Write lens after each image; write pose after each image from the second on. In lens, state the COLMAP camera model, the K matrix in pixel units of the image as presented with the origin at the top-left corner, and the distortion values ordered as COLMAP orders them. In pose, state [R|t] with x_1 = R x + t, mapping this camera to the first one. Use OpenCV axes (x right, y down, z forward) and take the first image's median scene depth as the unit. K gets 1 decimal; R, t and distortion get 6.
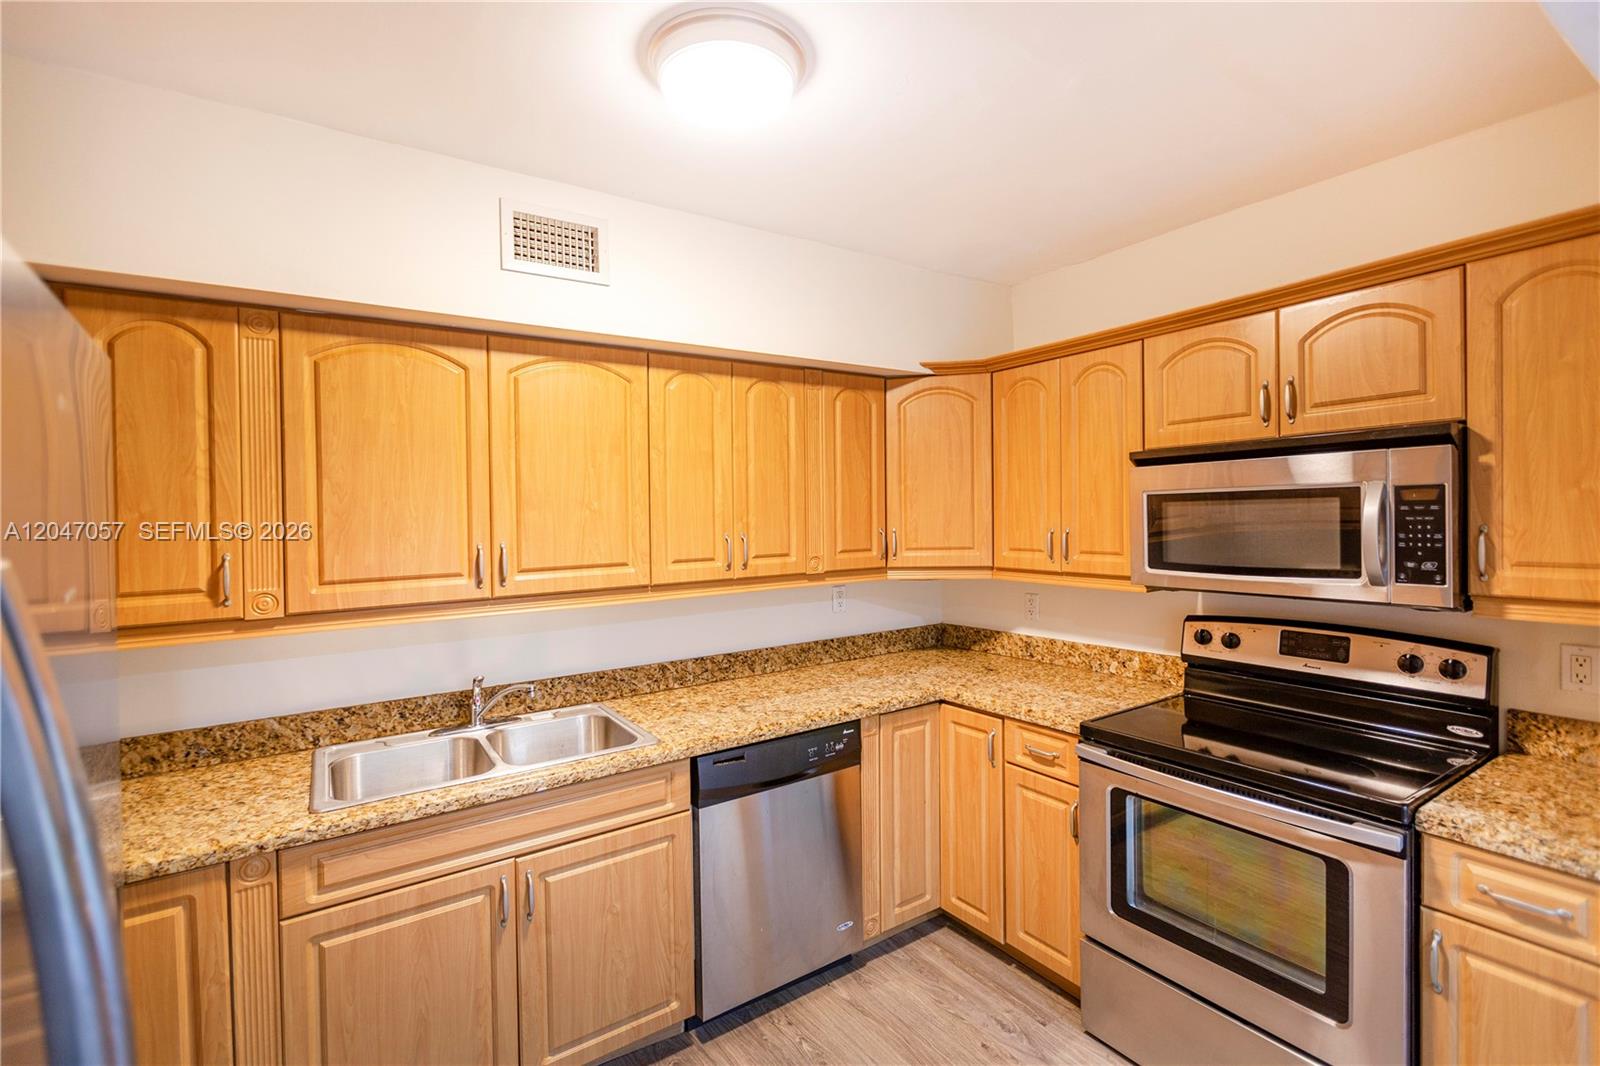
lens RADIAL K [[718.4, 0, 810.8], [0, 718.4, 535.3], [0, 0, 1]] dist [-0.000190, -0.001287]
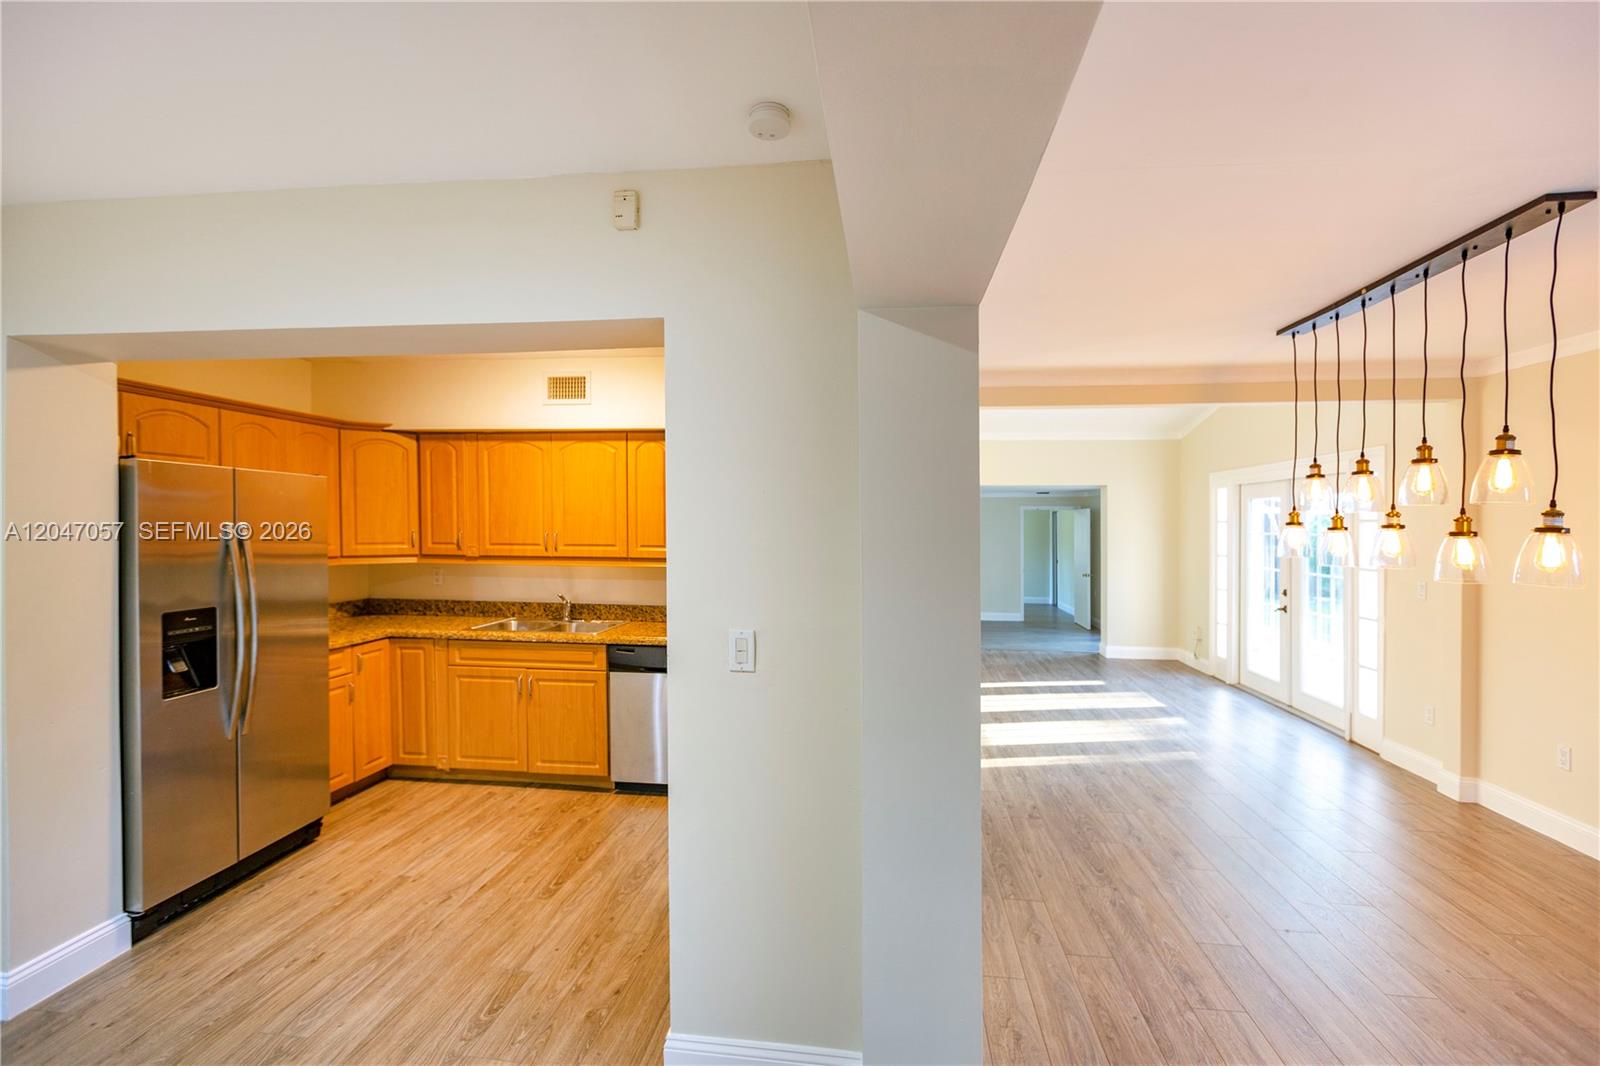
lens RADIAL K [[718.4, 0, 792.4], [0, 718.4, 558.0], [0, 0, 1]] dist [-0.000190, -0.001287]
pose [[0.748764, 0.064638, -0.659678, 1.489041], [-0.045341, 0.997897, 0.046314, -0.039893], [0.661284, -0.004768, 0.750120, -0.131040]]
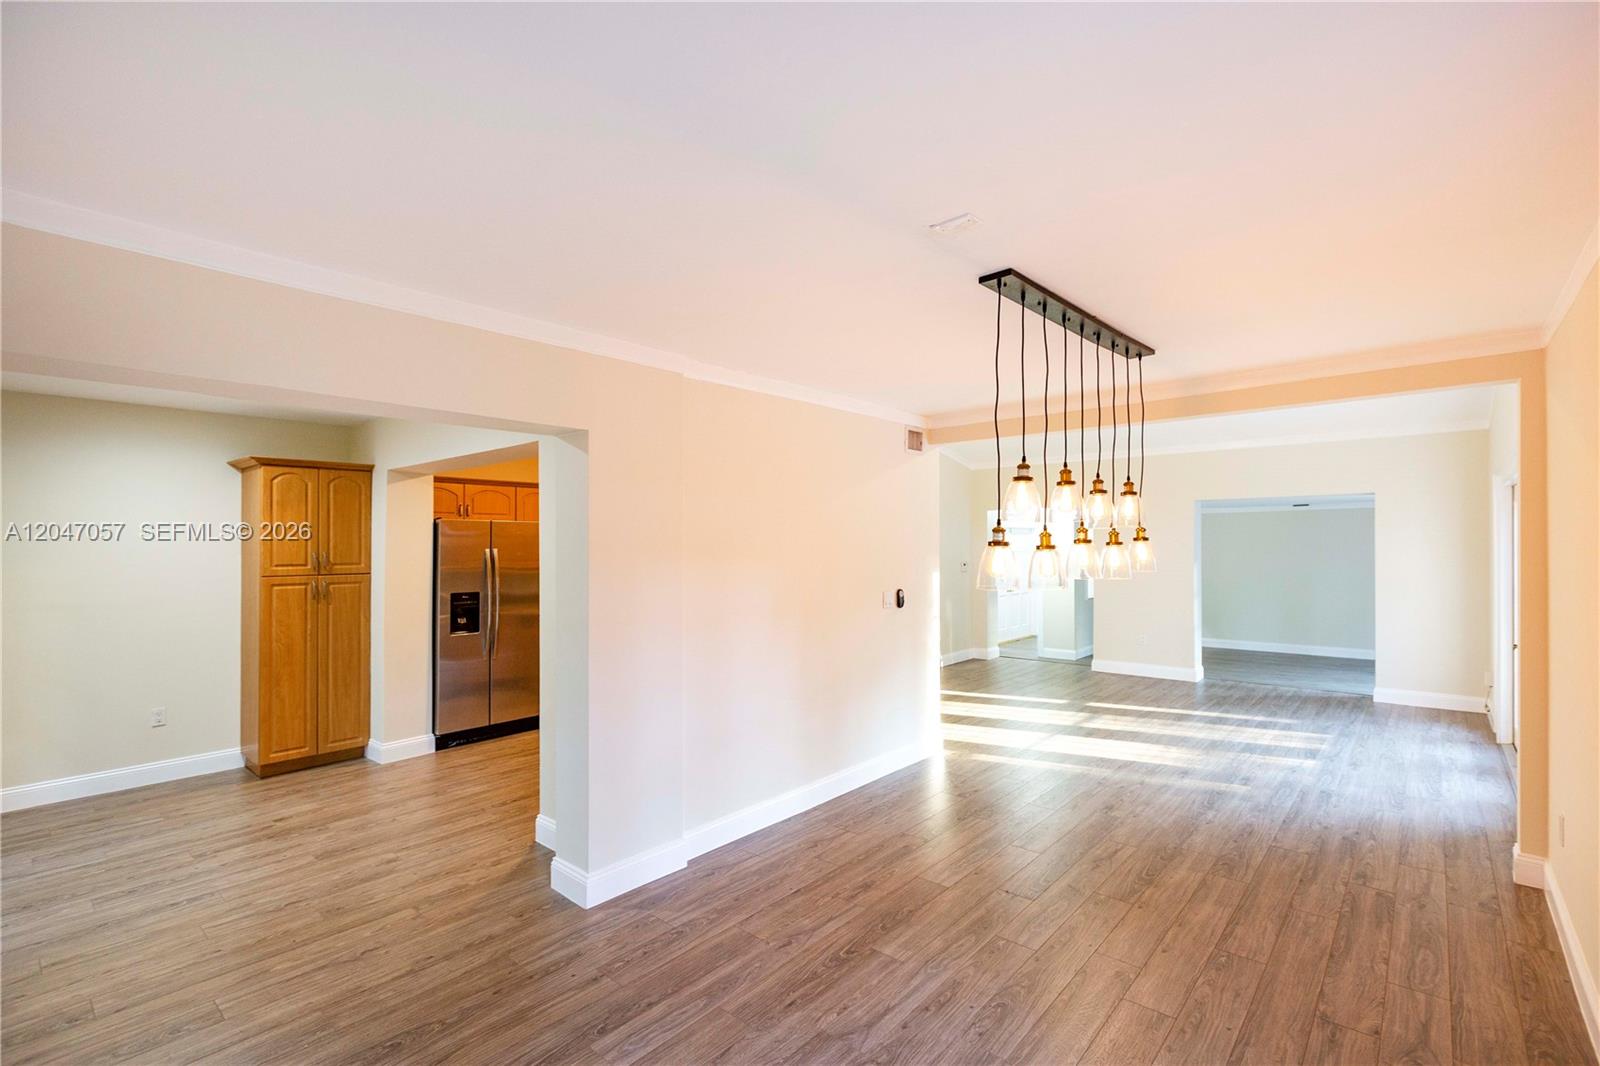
lens RADIAL K [[718.4, 0, 804.5], [0, 718.4, 566.6], [0, 0, 1]] dist [-0.000190, -0.001287]
pose [[0.258235, 0.054308, -0.964554, 2.684424], [-0.025740, 0.998451, 0.049325, -0.092122], [0.965739, 0.012090, 0.259233, 0.650069]]
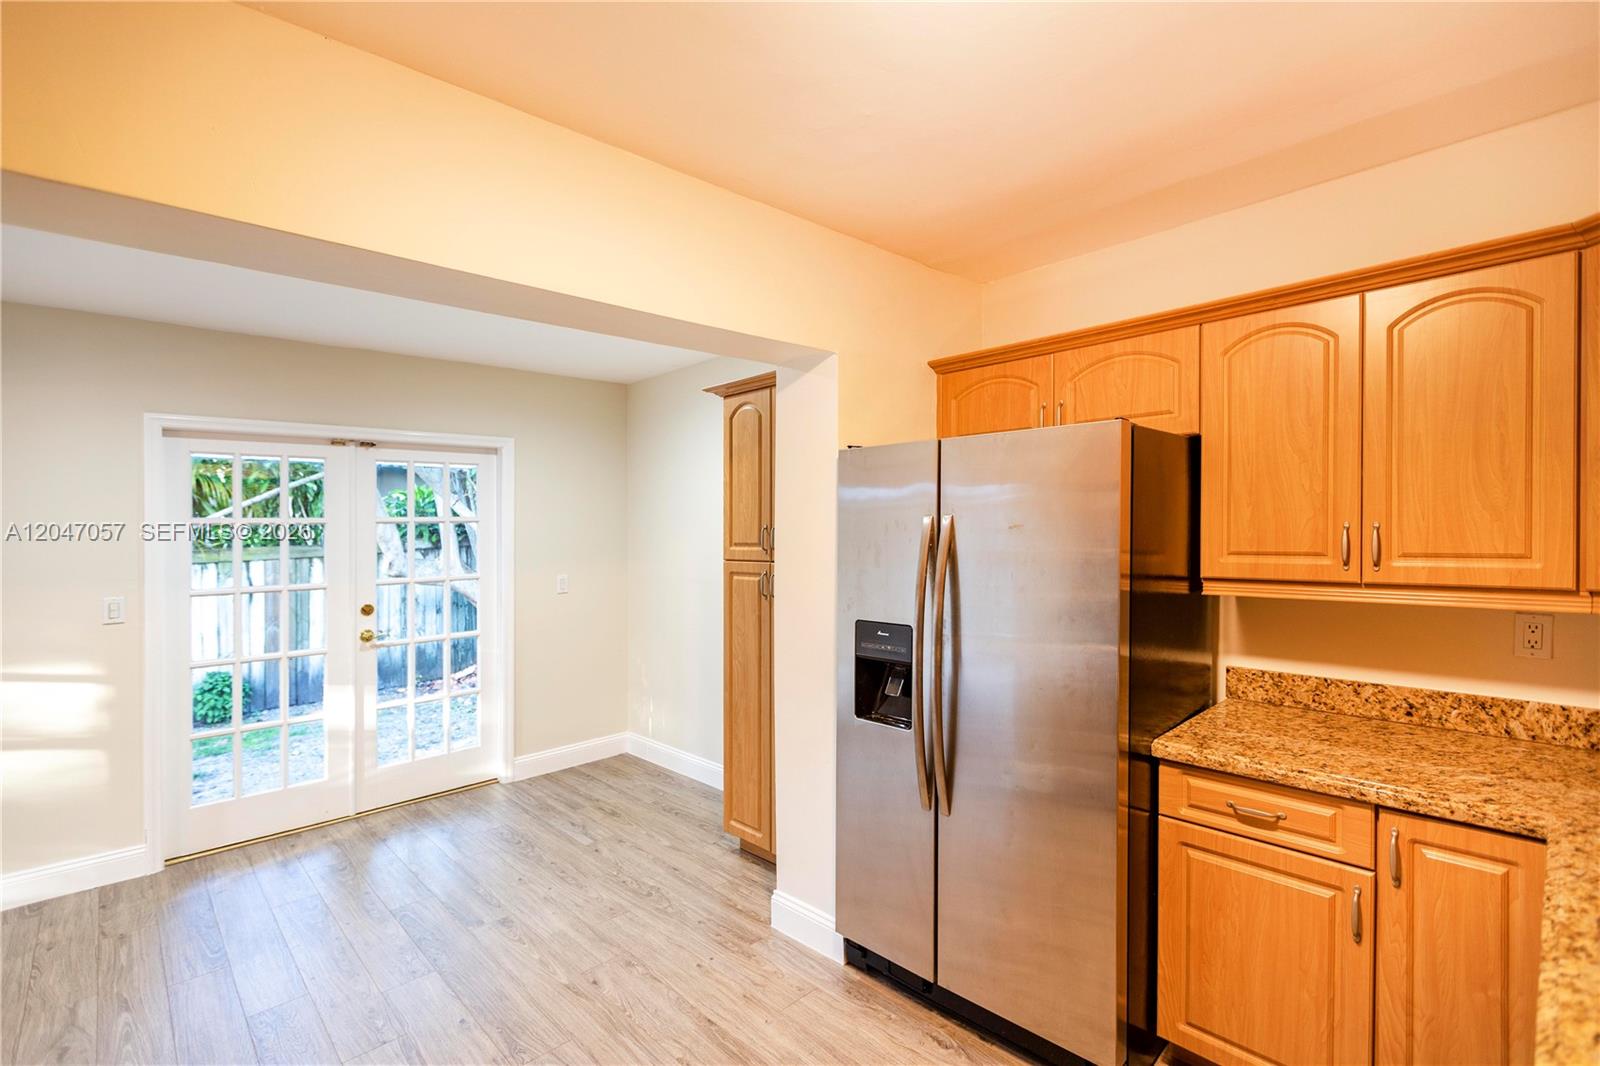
lens RADIAL K [[718.4, 0, 804.7], [0, 718.4, 533.0], [0, 0, 1]] dist [-0.000190, -0.001287]
pose [[-0.982789, 0.040309, -0.180282, 0.095269], [0.034660, 0.998808, 0.034378, -0.008590], [0.181453, 0.027538, -0.983014, 1.170670]]
